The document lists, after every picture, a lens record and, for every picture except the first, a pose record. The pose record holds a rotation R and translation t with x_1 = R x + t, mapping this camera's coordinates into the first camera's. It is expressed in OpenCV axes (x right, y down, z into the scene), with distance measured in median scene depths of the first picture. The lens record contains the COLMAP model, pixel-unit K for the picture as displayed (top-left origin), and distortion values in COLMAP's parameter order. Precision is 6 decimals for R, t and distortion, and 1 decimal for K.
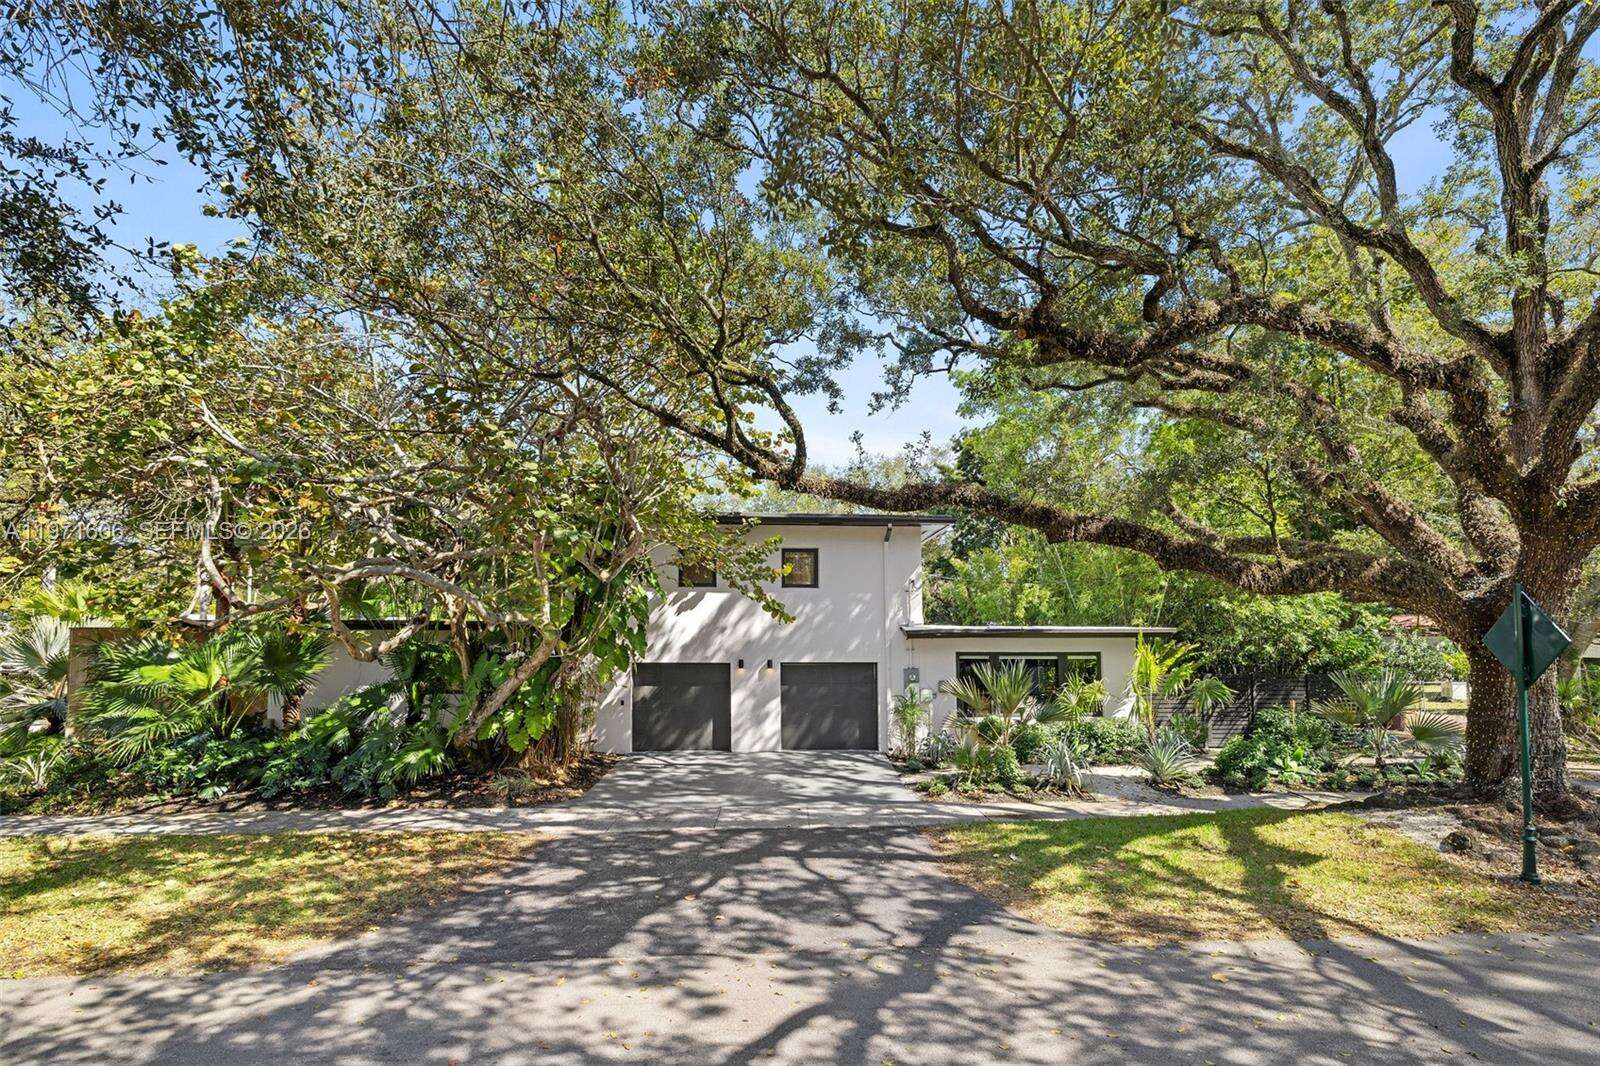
lens RADIAL K [[734.0, 0, 799.7], [0, 734.0, 541.3], [0, 0, 1]] dist [0.000208, 0.000095]
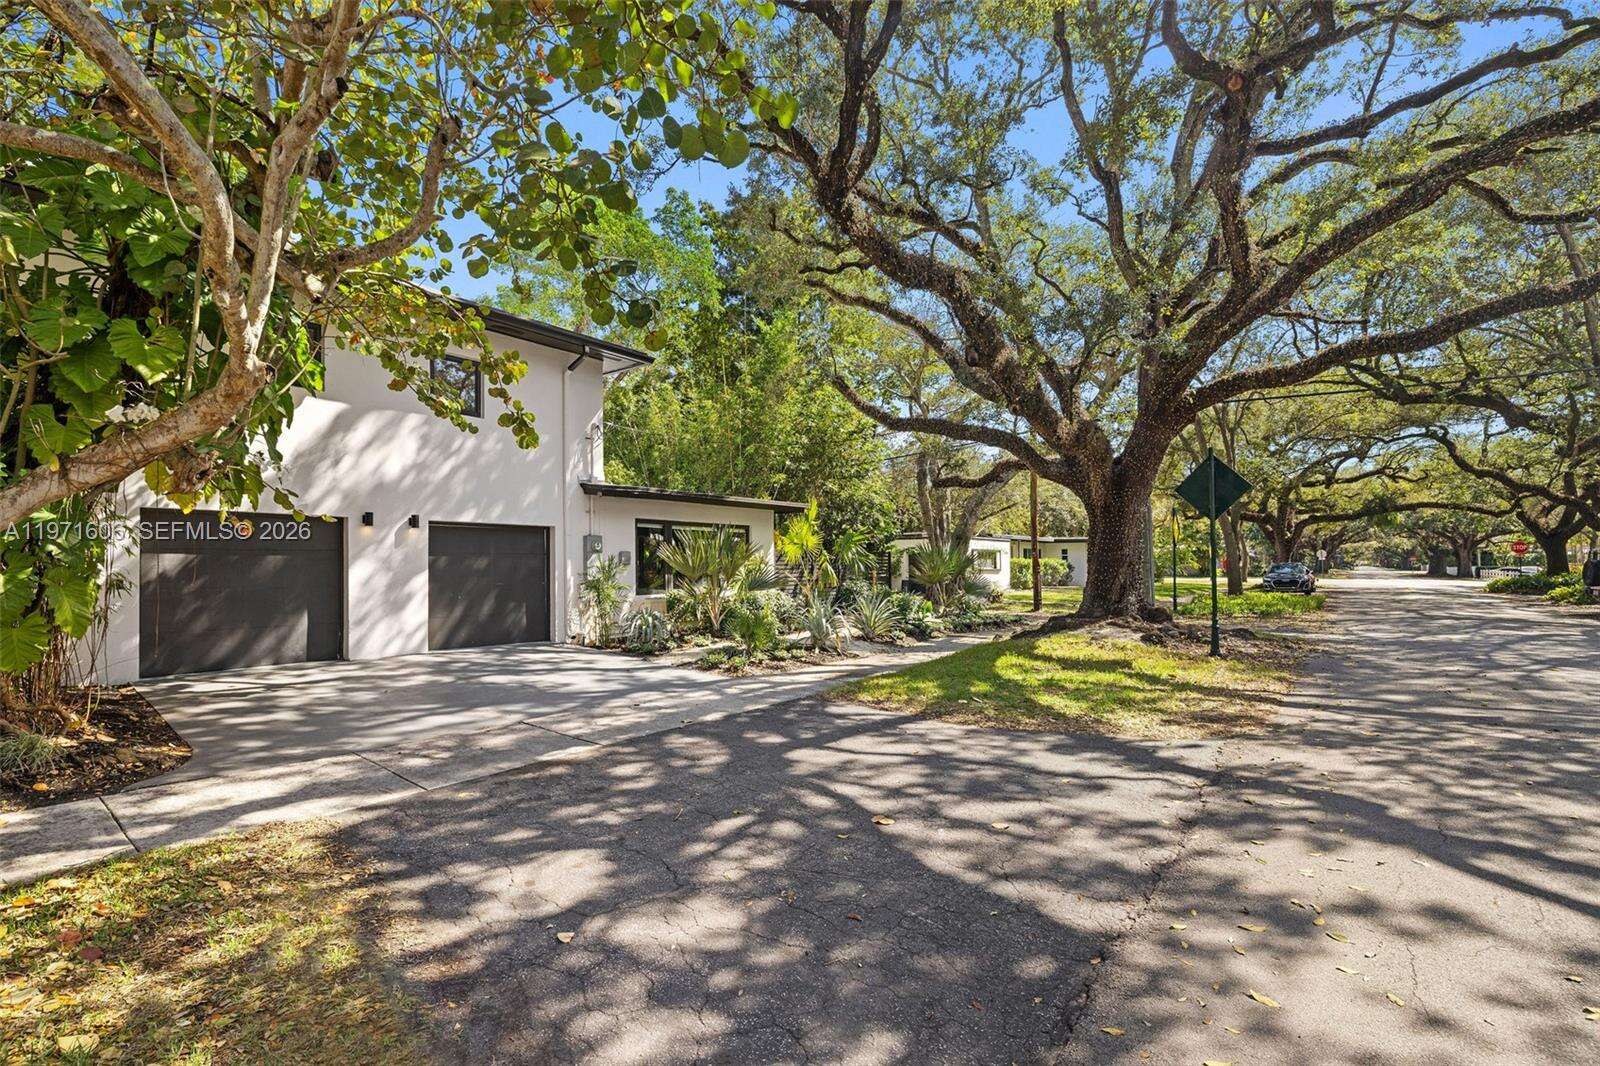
lens RADIAL K [[734.0, 0, 799.7], [0, 734.0, 541.3], [0, 0, 1]] dist [0.000208, 0.000095]
pose [[0.679131, 0.015918, 0.733845, -0.288133], [-0.093873, 0.993439, 0.065325, 0.113115], [-0.727990, -0.113252, 0.676169, 0.323761]]
